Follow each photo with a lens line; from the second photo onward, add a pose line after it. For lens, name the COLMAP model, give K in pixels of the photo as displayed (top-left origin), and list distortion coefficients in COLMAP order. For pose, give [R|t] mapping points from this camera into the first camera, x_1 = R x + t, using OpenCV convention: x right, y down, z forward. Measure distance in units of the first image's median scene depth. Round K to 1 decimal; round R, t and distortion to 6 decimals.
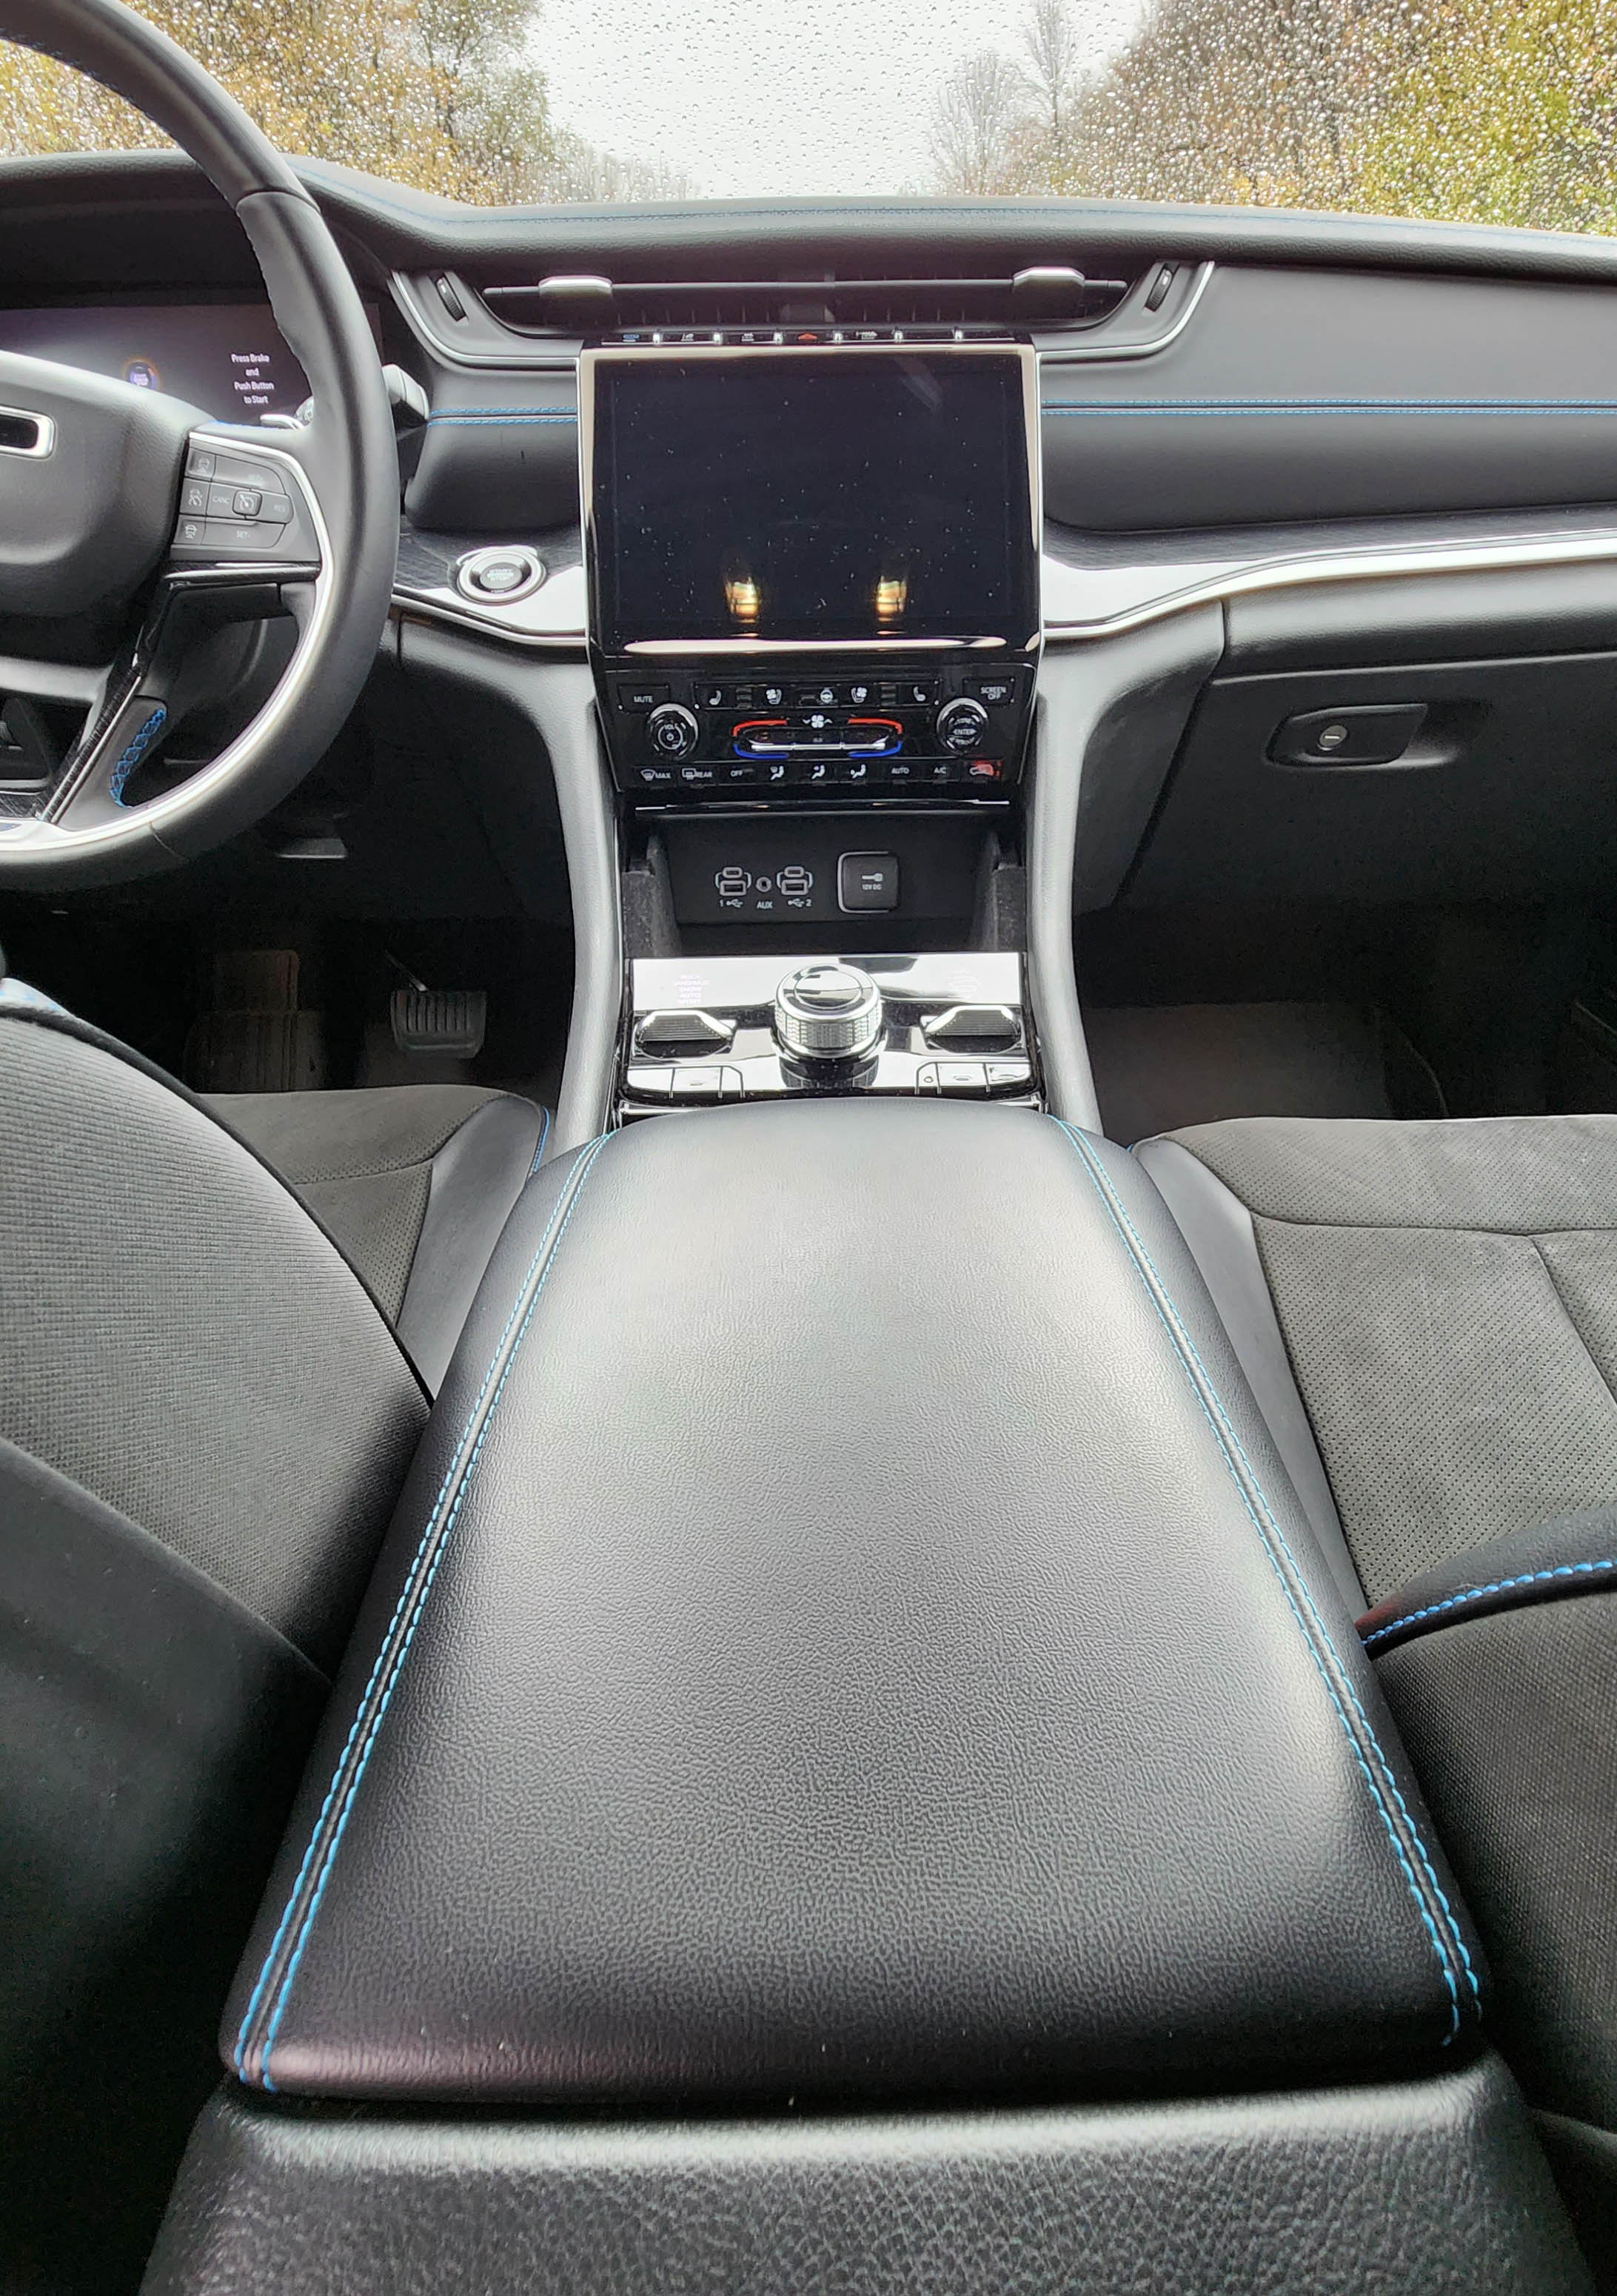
lens RADIAL K [[1089.4, 0, 805.4], [0, 1089.4, 1150.5], [0, 0, 1]] dist [-0.001743, 0.000566]
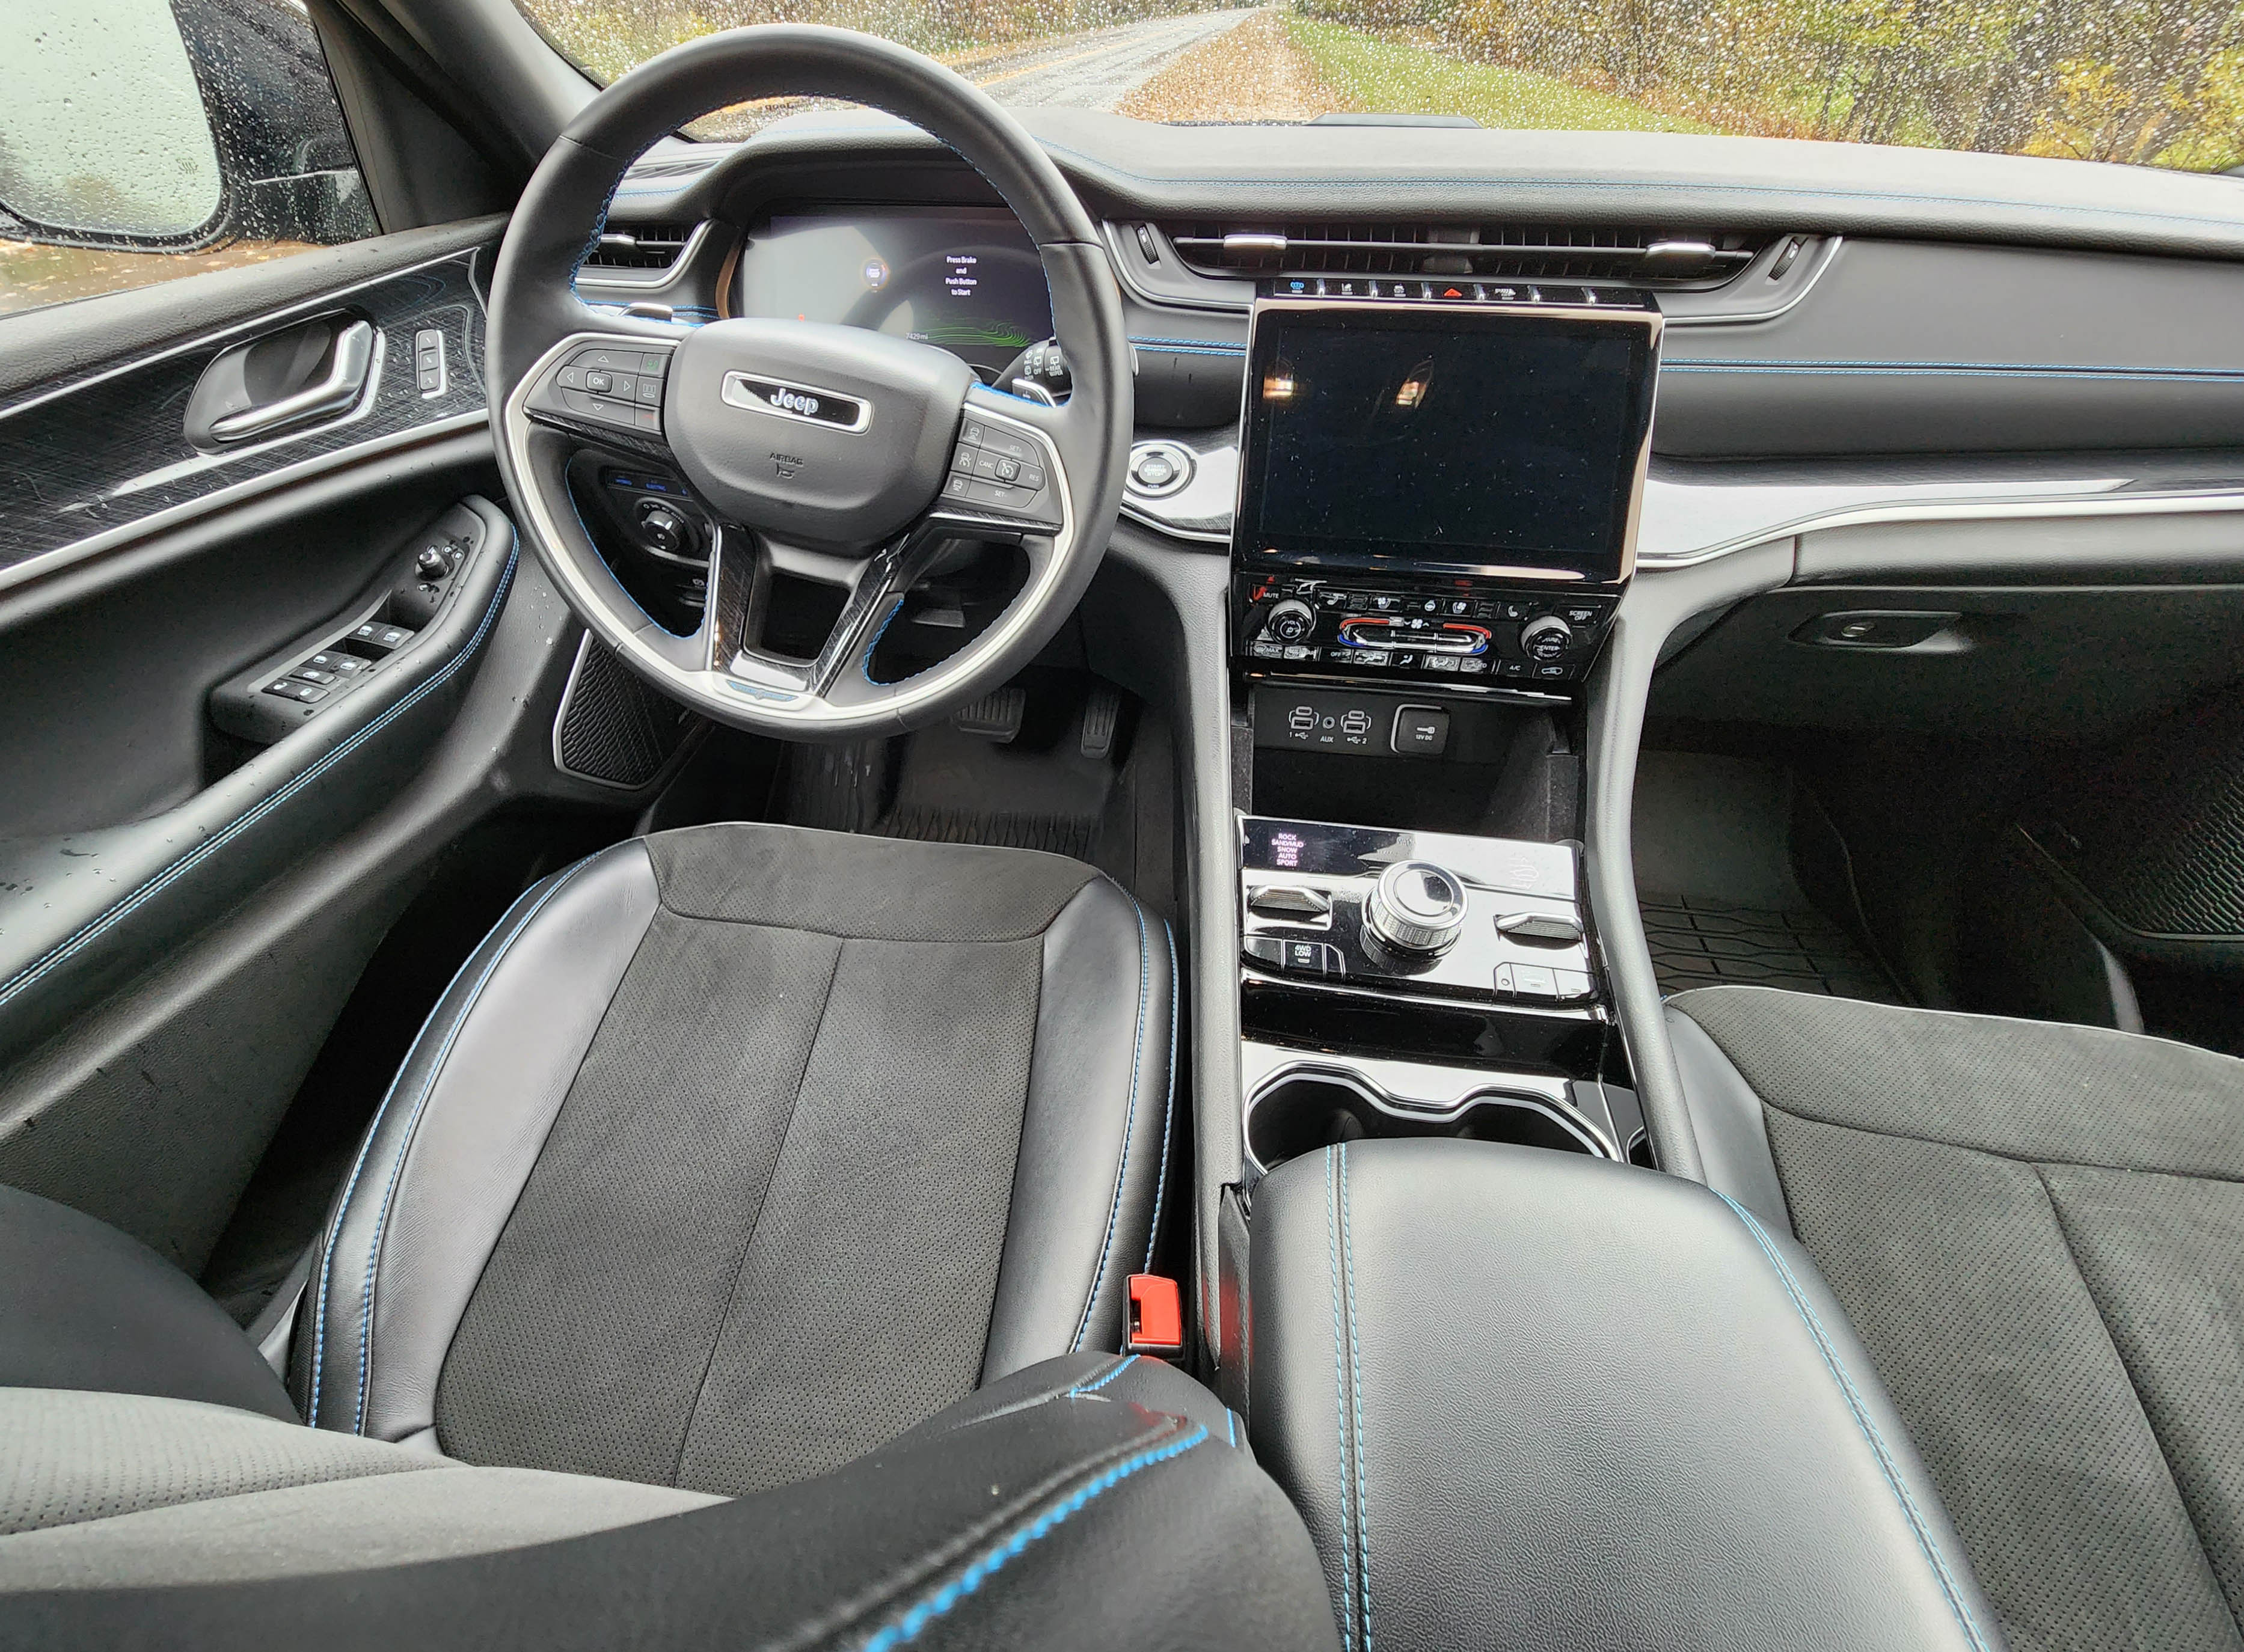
lens RADIAL K [[899.5, 0, 1123.9], [0, 899.5, 823.8], [0, 0, 1]] dist [0.000511, -0.001609]
pose [[0.986020, 0.114554, -0.121005, -0.161616], [-0.110334, 0.993047, 0.041037, -0.191546], [0.124864, -0.027112, 0.991803, -0.001052]]
